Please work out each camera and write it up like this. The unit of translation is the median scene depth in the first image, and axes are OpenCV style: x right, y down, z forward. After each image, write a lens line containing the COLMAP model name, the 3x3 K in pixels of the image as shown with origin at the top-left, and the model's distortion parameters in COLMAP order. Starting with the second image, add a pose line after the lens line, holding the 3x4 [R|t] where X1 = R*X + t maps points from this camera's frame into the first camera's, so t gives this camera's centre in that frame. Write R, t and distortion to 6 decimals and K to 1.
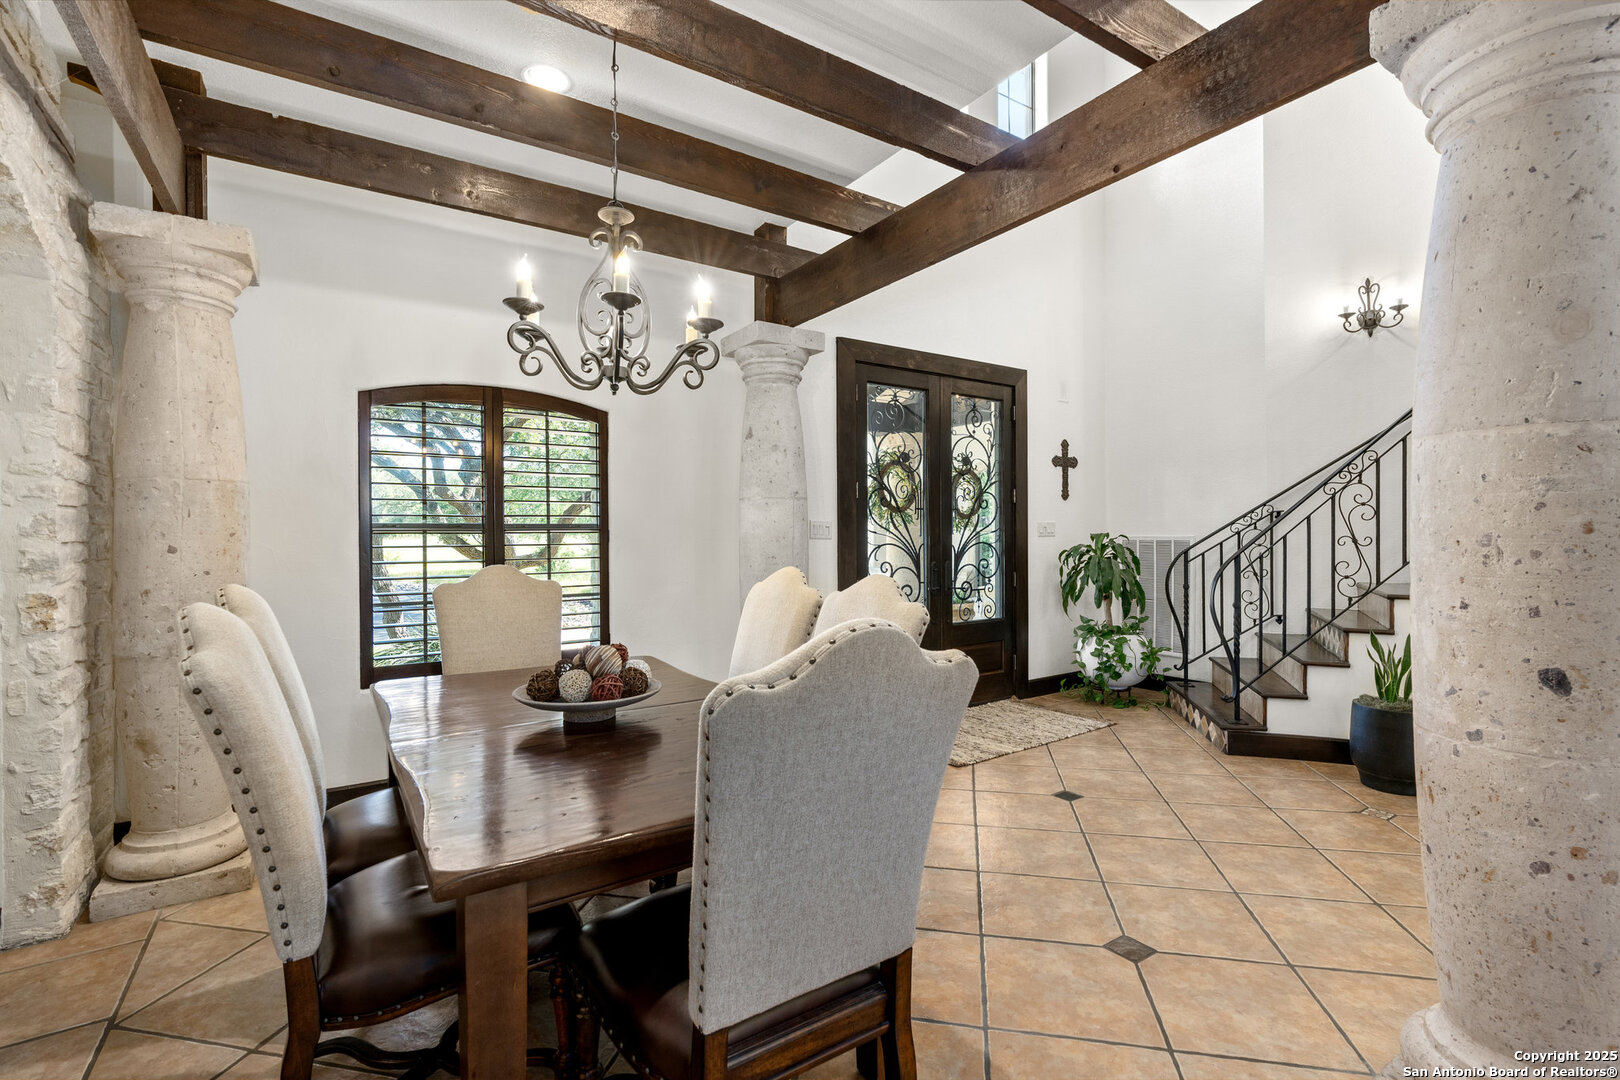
lens RADIAL K [[723.3, 0, 810.0], [0, 723.3, 540.0], [0, 0, 1]] dist [-0.012294, 0.000244]
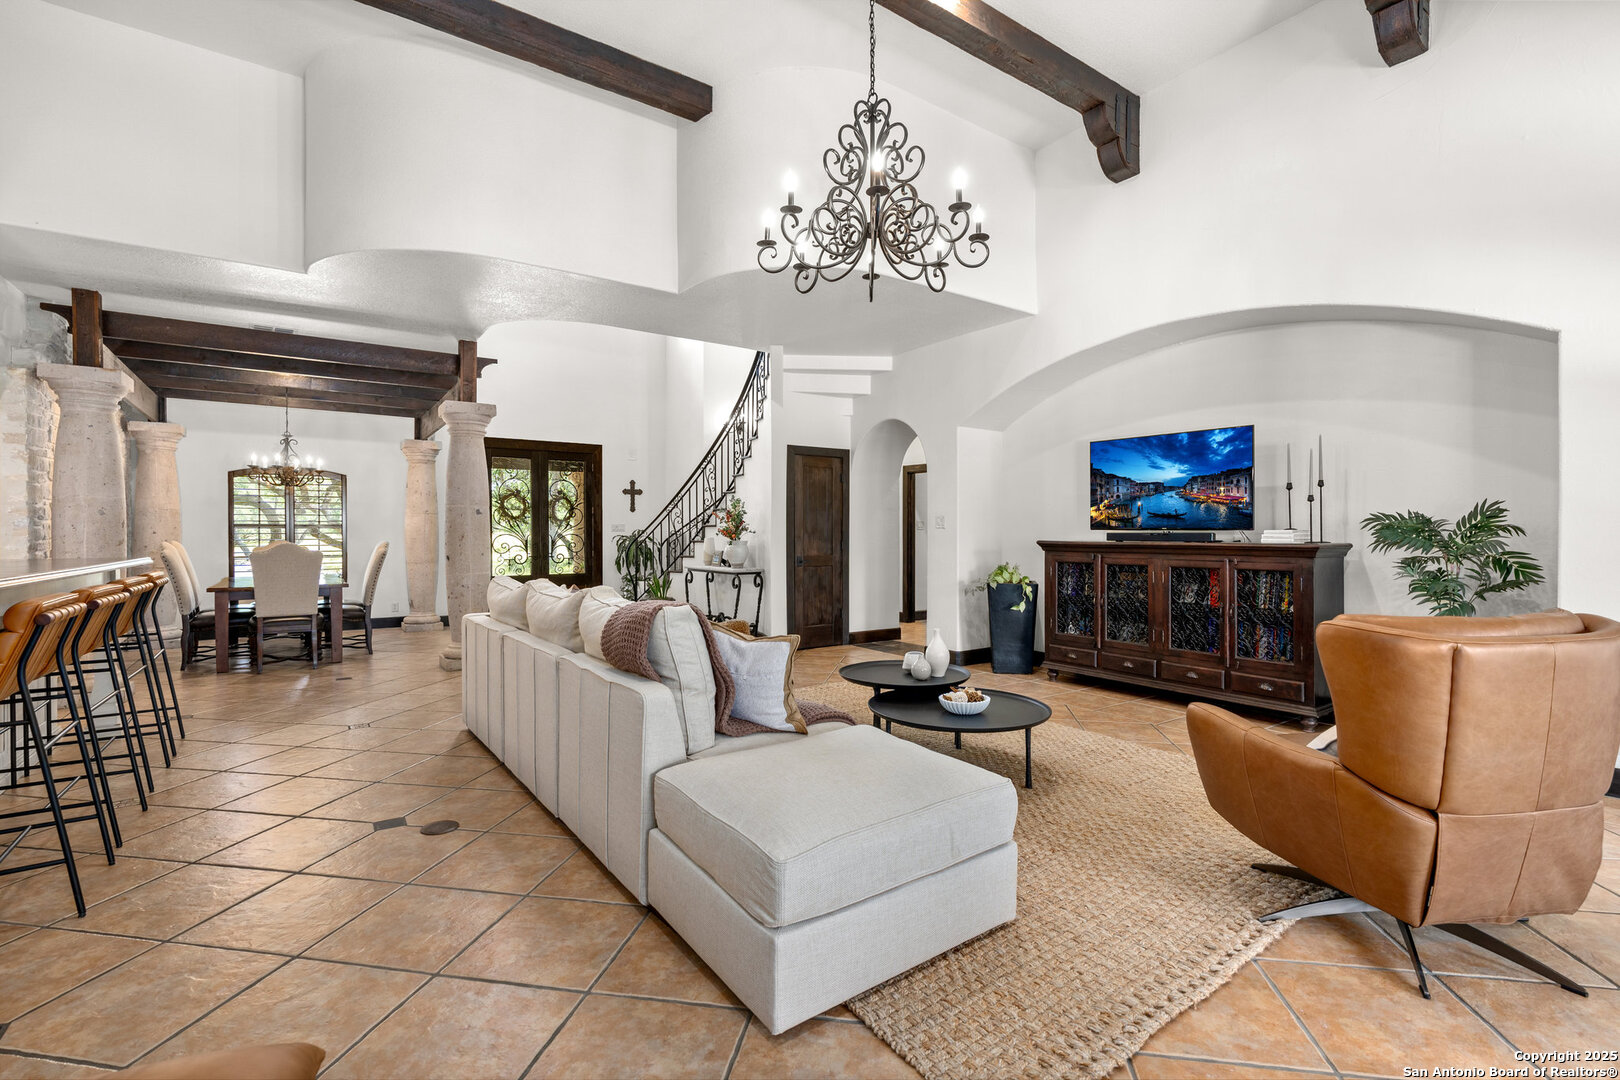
lens RADIAL K [[735.0, 0, 810.0], [0, 735.0, 540.0], [0, 0, 1]] dist [0.000344, -0.000187]
pose [[0.998992, 0.003021, 0.044790, 0.966762], [-0.003055, 0.999995, 0.000686, 0.019337], [-0.044788, -0.000822, 0.998996, -1.240307]]
